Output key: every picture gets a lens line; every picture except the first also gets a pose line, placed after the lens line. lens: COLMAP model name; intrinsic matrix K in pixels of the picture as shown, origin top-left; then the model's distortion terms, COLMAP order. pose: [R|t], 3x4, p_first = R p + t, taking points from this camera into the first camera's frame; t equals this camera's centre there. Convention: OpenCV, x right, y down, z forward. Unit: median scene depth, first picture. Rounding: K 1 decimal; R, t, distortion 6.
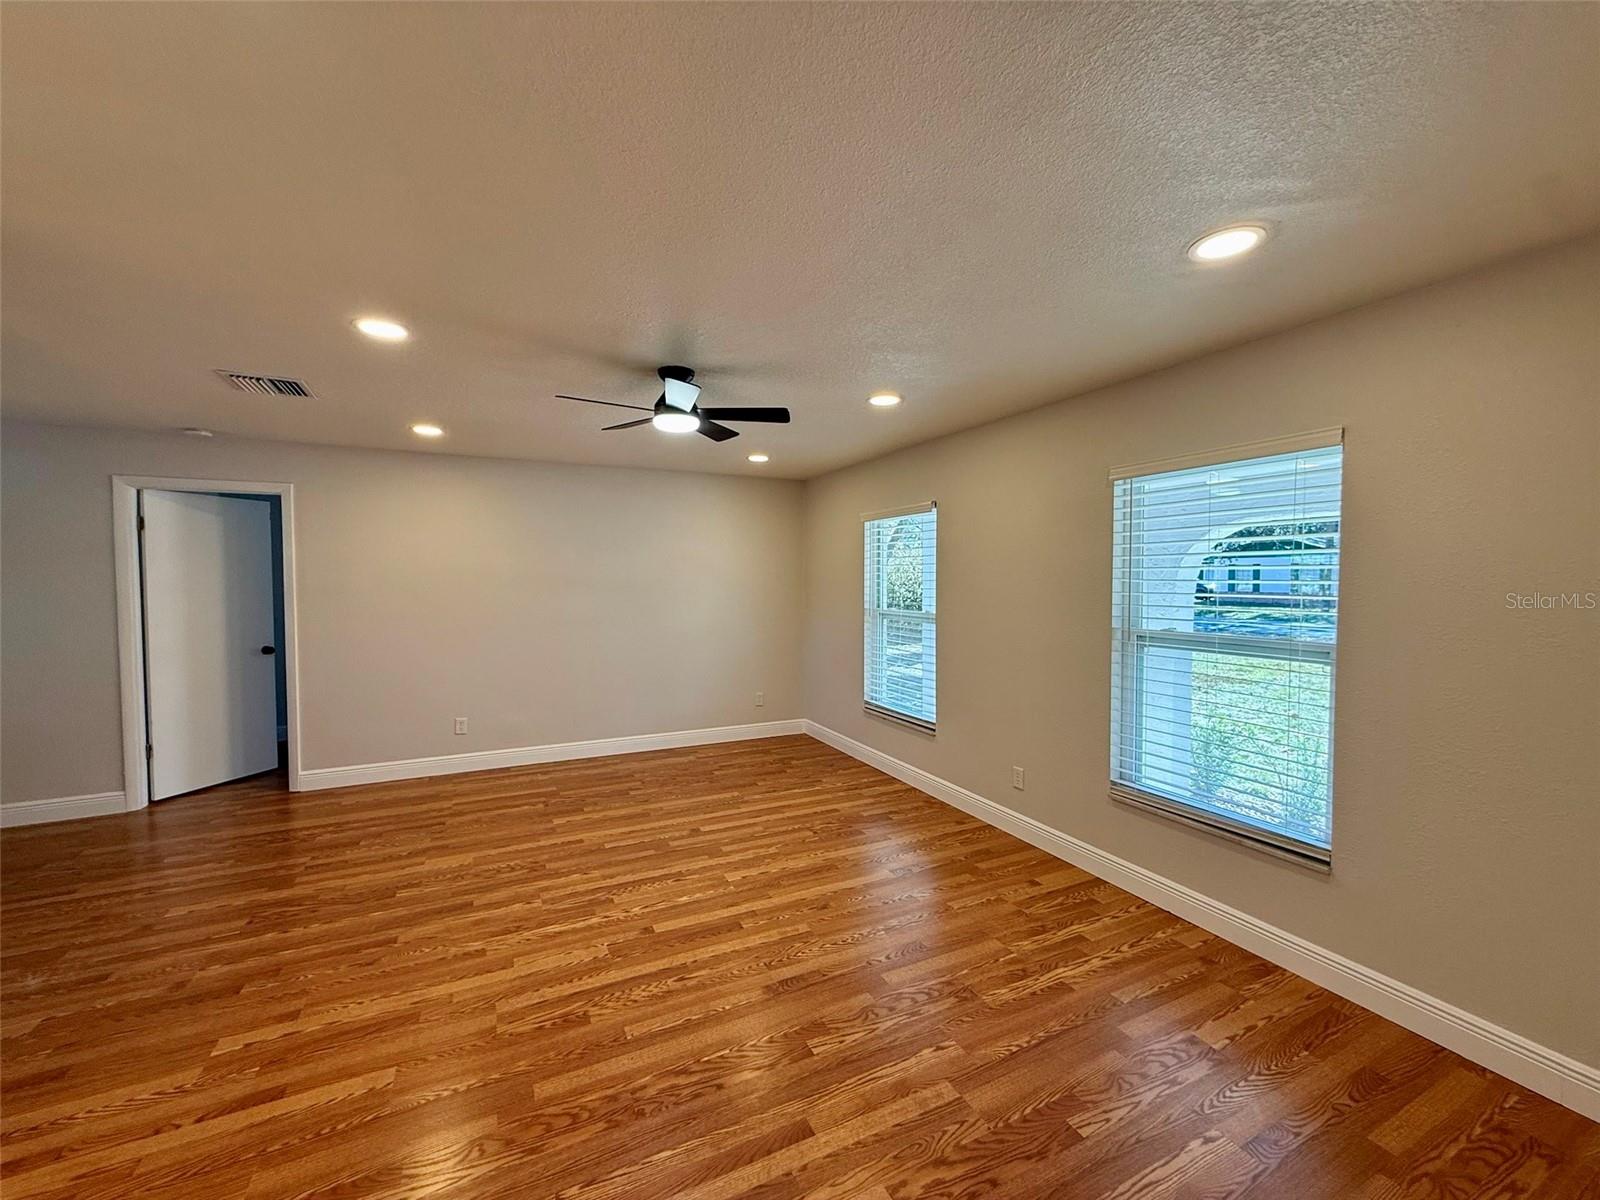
lens RADIAL K [[633.7, 0, 790.3], [0, 633.7, 596.7], [0, 0, 1]] dist [0.000326, 0.000360]
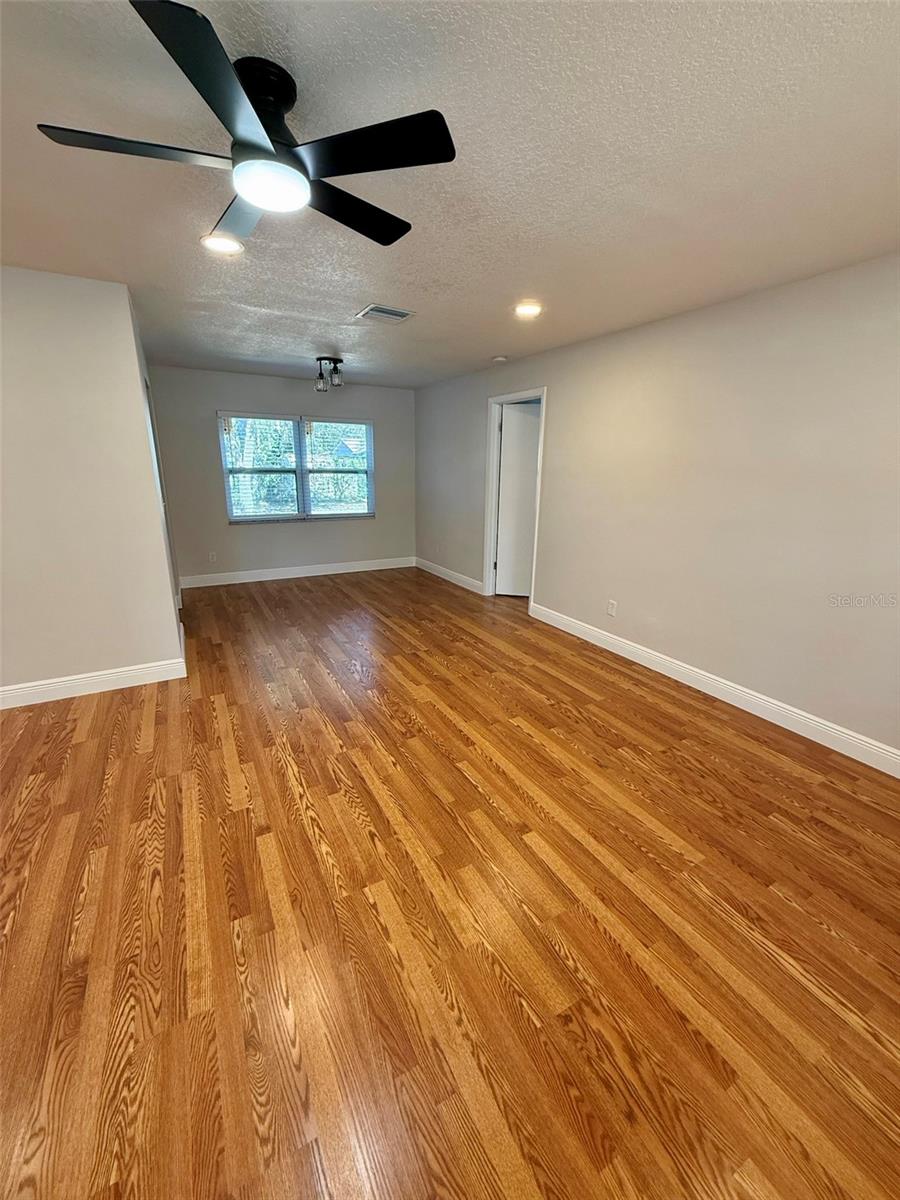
lens RADIAL K [[475.3, 0, 447.4], [0, 475.3, 595.4], [0, 0, 1]] dist [0.000326, 0.000360]
pose [[0.066562, 0.268957, -0.960849, 0.275710], [-0.040564, 0.962918, 0.266726, -0.020570], [0.996957, 0.021222, 0.075004, 0.838512]]
